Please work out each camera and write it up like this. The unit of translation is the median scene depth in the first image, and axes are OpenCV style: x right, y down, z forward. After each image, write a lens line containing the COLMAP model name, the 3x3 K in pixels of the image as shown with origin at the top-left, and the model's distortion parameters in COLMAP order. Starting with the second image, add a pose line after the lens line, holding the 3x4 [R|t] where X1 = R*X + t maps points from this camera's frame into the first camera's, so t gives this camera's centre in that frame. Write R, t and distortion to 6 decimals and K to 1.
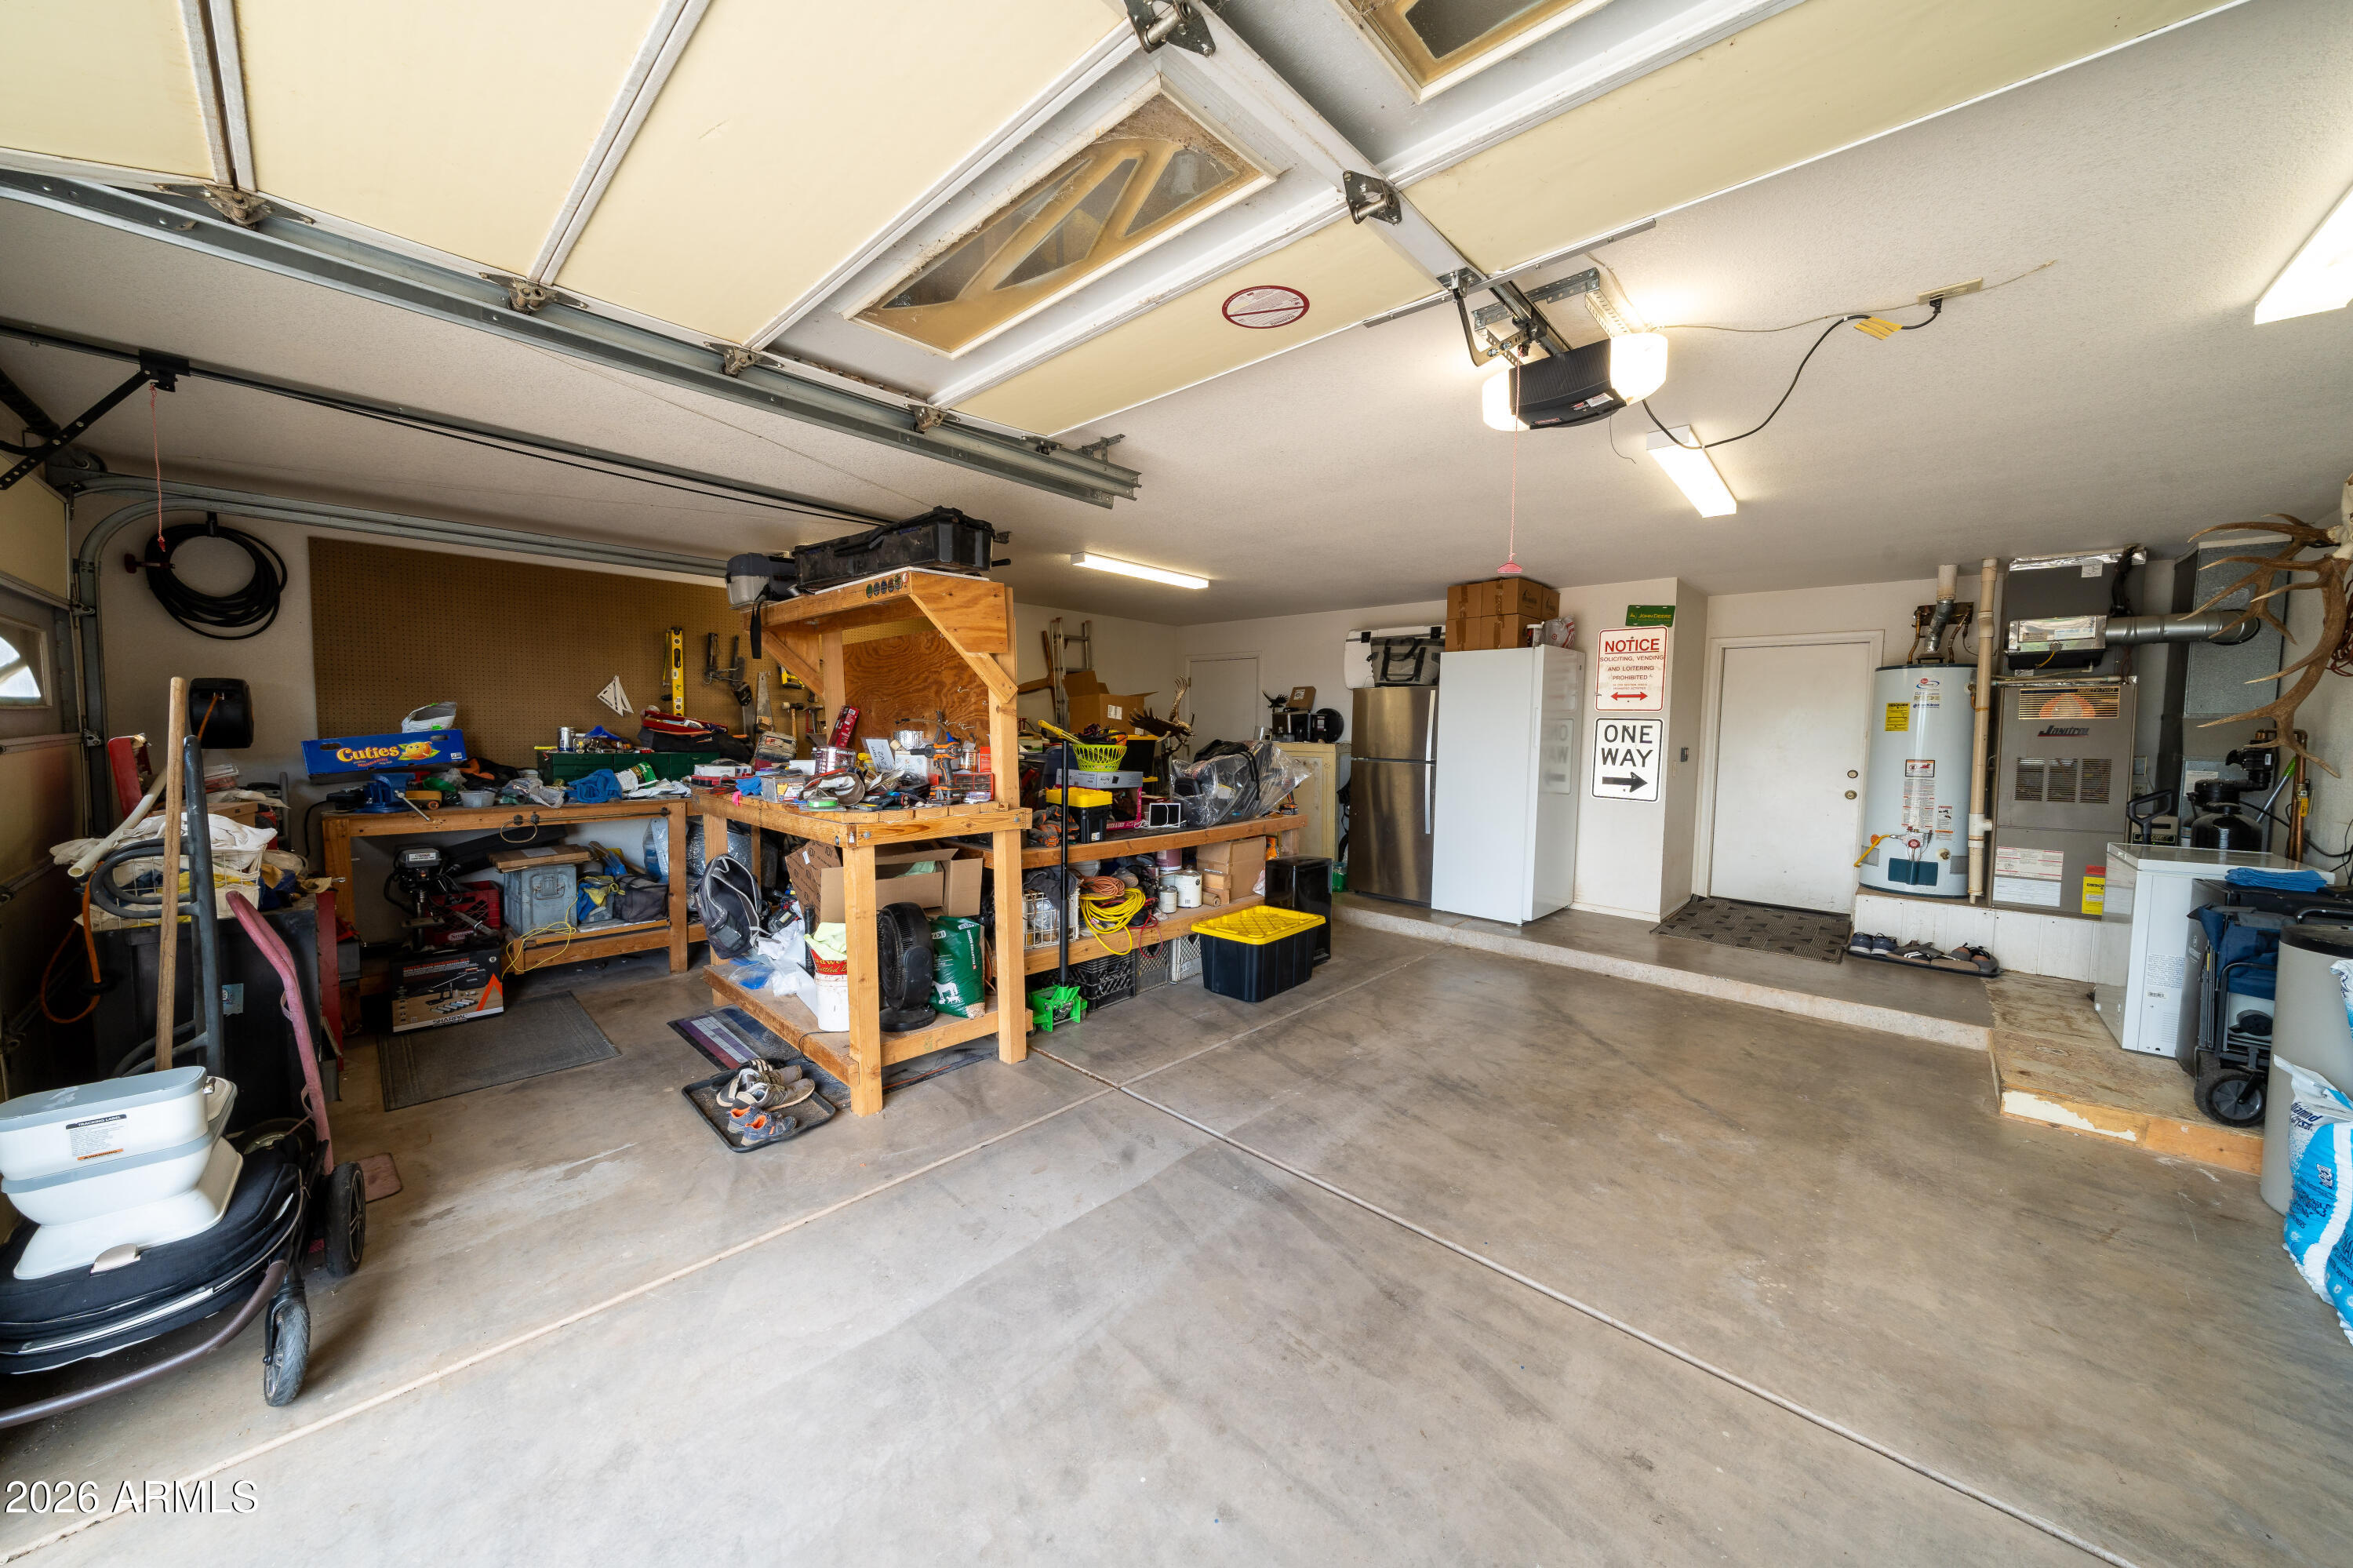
lens RADIAL K [[805.9, 0, 1175.8], [0, 805.9, 776.7], [0, 0, 1]] dist [-0.003556, -0.000132]
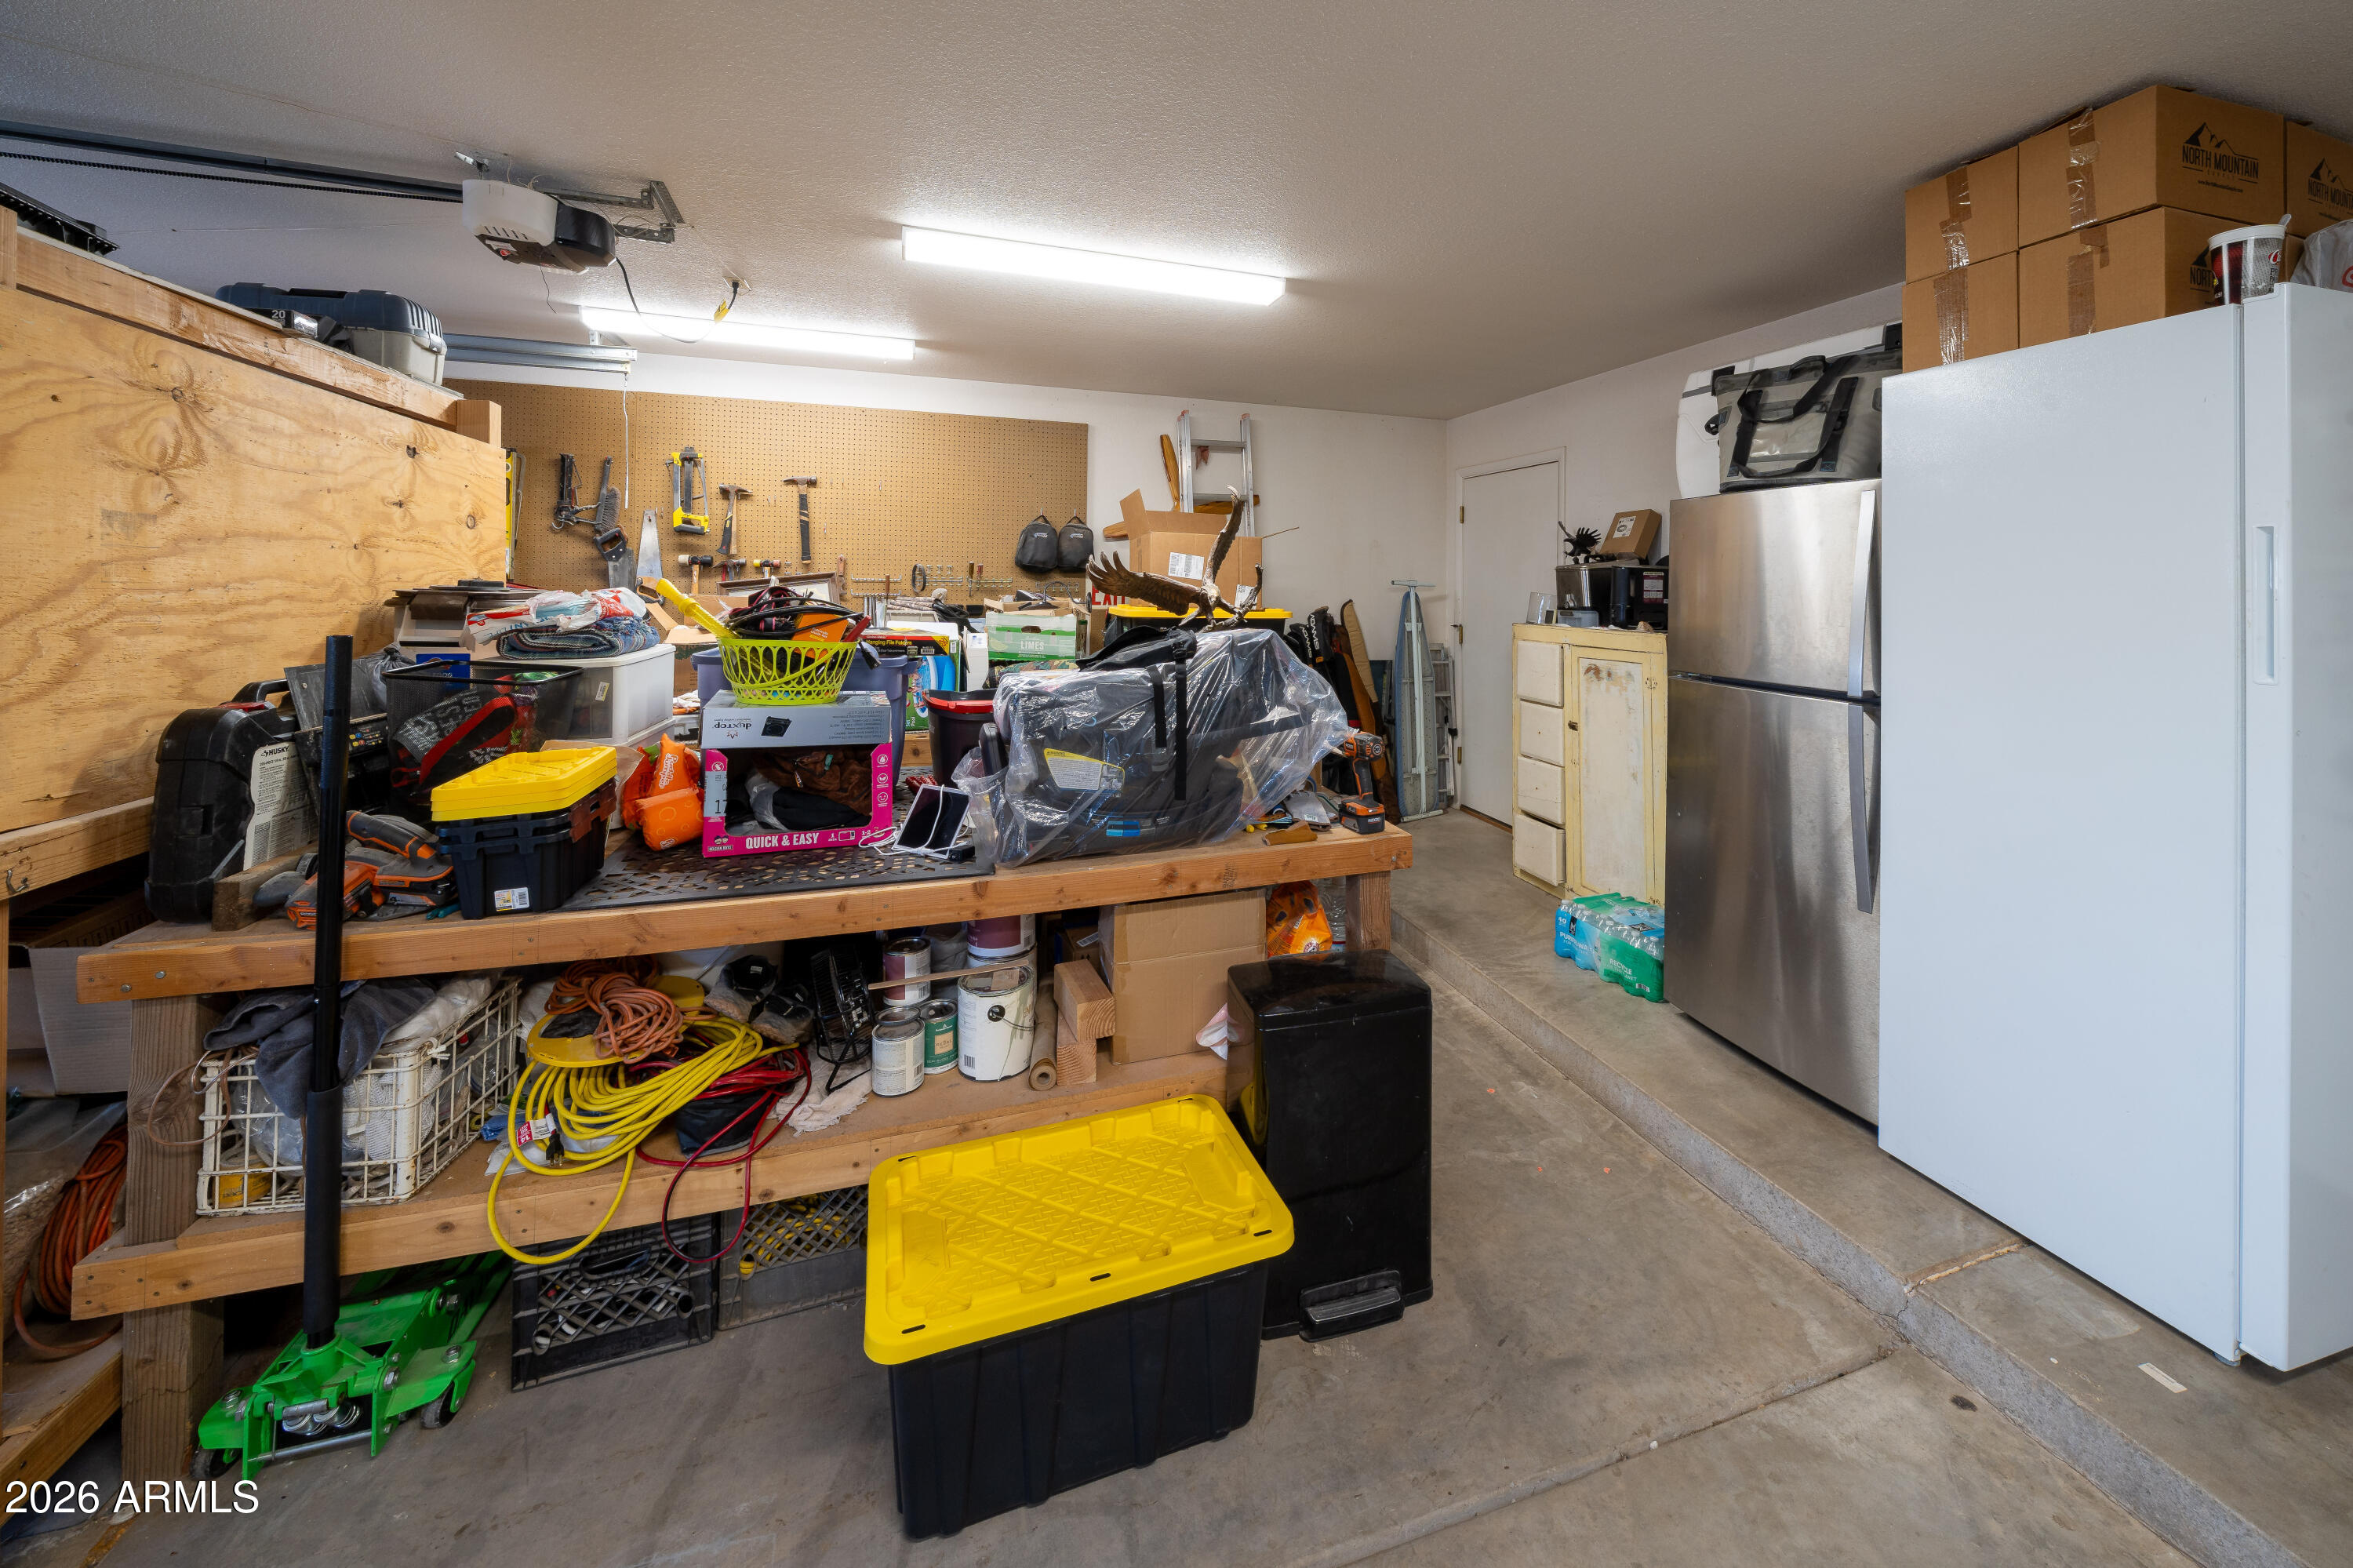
lens RADIAL K [[909.6, 0, 1258.4], [0, 909.6, 571.1], [0, 0, 1]] dist [0.000533, -0.006235]
pose [[0.889443, -0.008530, -0.456967, 0.302309], [-0.030734, 0.996446, -0.078422, -0.039526], [0.456012, 0.083796, 0.886020, 0.616187]]
